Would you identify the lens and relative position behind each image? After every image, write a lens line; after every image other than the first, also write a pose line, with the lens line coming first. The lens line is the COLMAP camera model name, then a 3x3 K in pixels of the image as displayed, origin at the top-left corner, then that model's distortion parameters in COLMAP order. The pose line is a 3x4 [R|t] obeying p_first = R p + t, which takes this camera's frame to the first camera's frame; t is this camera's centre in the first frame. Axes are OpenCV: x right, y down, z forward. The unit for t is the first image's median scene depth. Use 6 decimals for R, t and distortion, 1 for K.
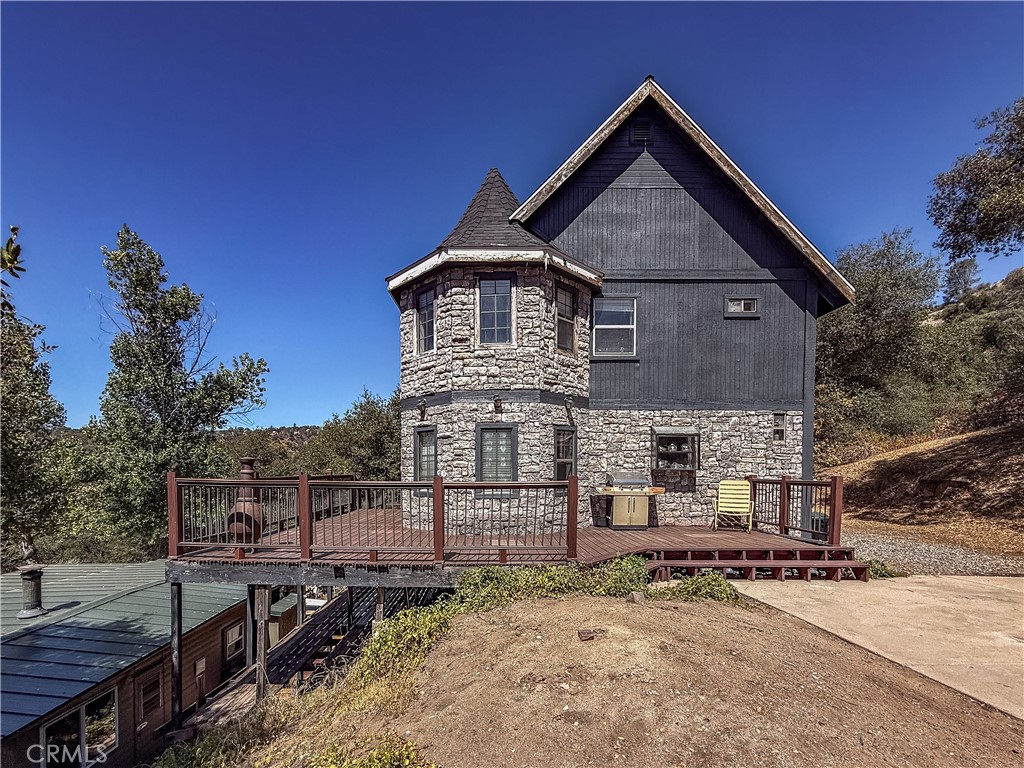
lens RADIAL K [[442.4, 0, 496.7], [0, 442.4, 476.0], [0, 0, 1]] dist [0.013015, -0.000019]
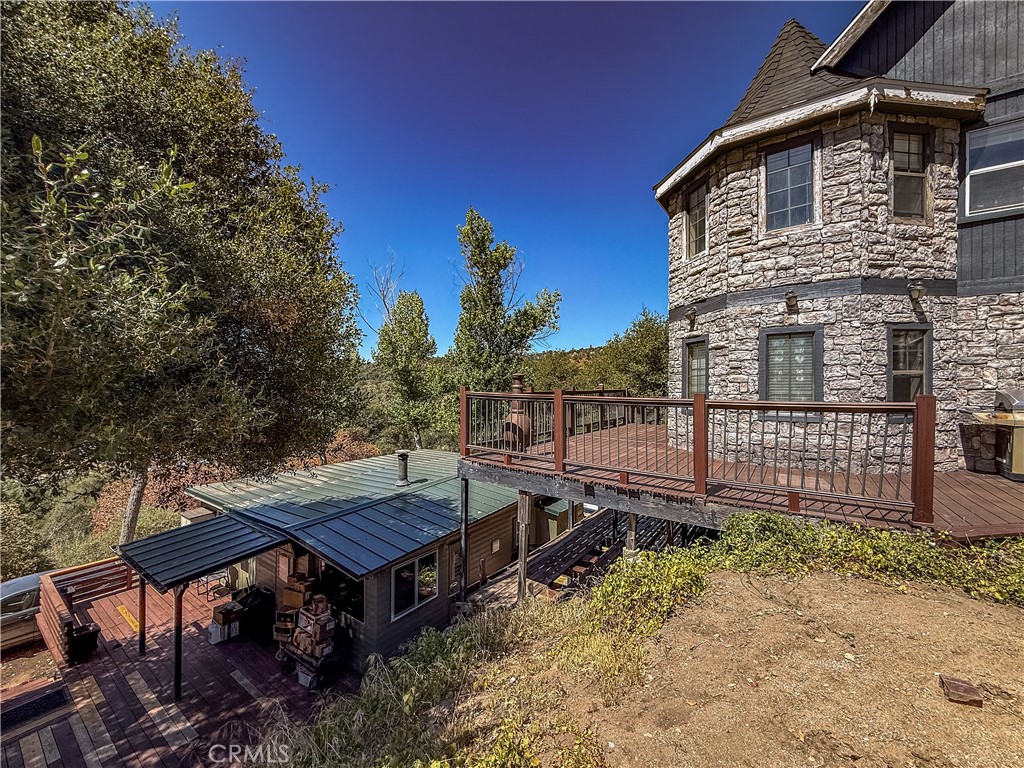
lens RADIAL K [[411.1, 0, 512.0], [0, 411.1, 384.0], [0, 0, 1]] dist [0.002041, -0.000023]
pose [[0.817446, 0.001842, -0.576003, 0.017149], [-0.011258, 0.999855, -0.012781, -0.001587], [0.575896, 0.016932, 0.817348, 0.106457]]
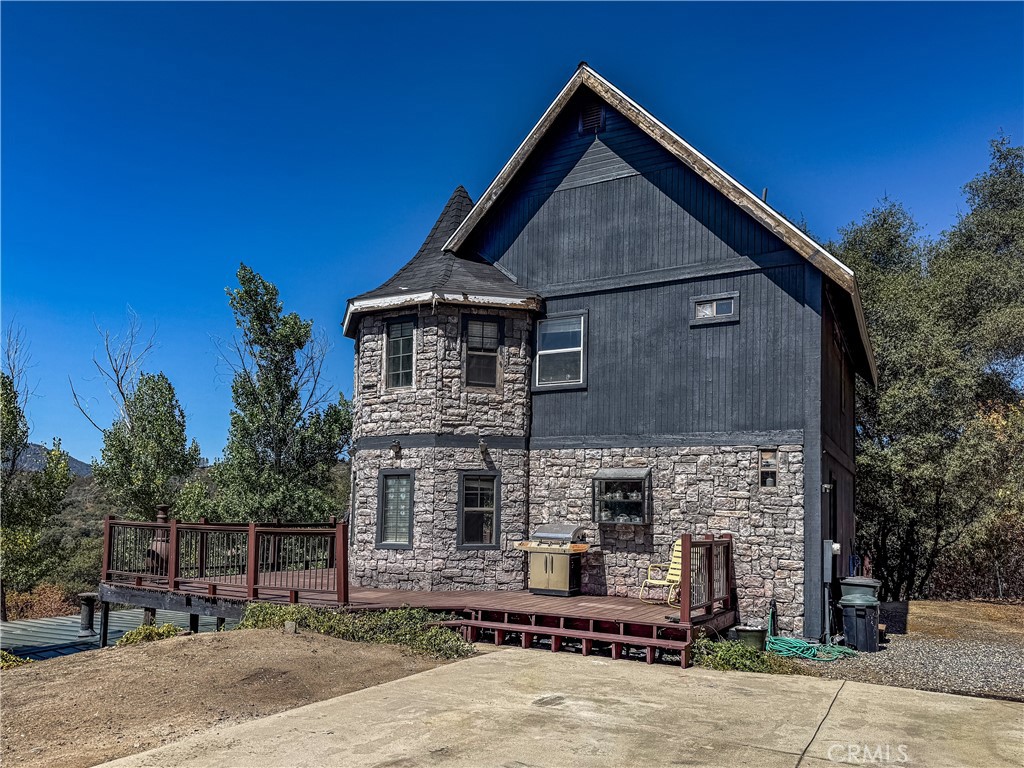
lens RADIAL K [[741.4, 0, 514.1], [0, 741.4, 456.6], [0, 0, 1]] dist [0.128431, -0.000440]
pose [[0.883459, -0.019213, -0.468115, 0.951461], [-0.028375, 0.995130, -0.094395, -0.002462], [0.467649, 0.096677, 0.878611, -0.289129]]
